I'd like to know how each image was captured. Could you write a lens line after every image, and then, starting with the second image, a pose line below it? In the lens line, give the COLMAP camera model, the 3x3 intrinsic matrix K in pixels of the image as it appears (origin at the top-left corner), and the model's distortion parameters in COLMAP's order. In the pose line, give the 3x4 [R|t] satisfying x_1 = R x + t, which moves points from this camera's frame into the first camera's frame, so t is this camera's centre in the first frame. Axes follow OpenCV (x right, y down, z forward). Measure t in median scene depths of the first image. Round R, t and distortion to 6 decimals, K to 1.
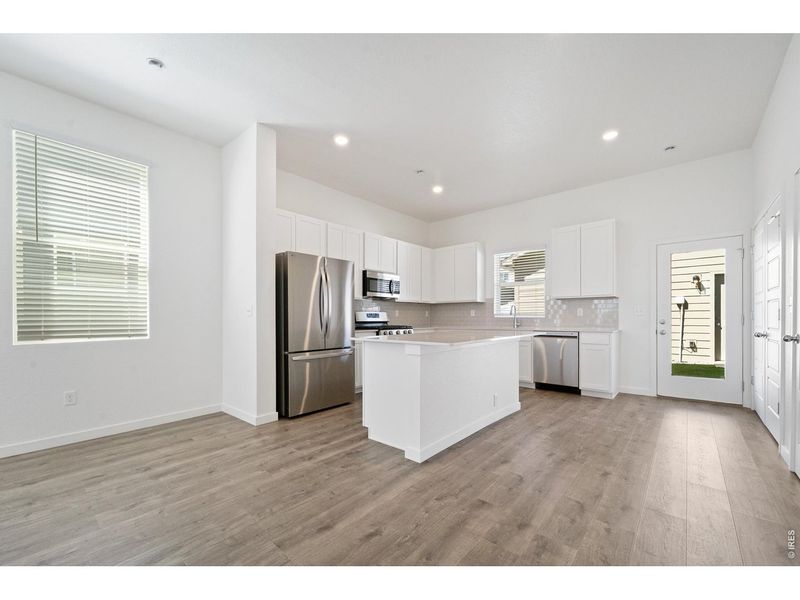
lens RADIAL K [[329.0, 0, 403.6], [0, 329.0, 316.5], [0, 0, 1]] dist [-0.003173, -0.000483]
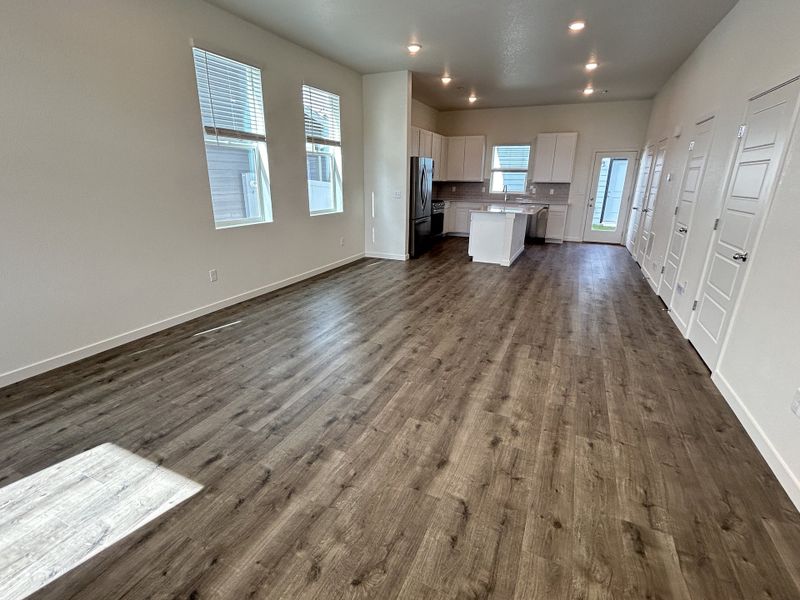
lens RADIAL K [[383.0, 0, 400.0], [0, 383.0, 300.0], [0, 0, 1]] dist [0.002007, 0.000462]
pose [[0.953315, -0.082471, 0.290498, -0.818683], [-0.008618, 0.954164, 0.299161, -0.066464], [-0.301854, -0.287698, 0.908908, -0.706288]]
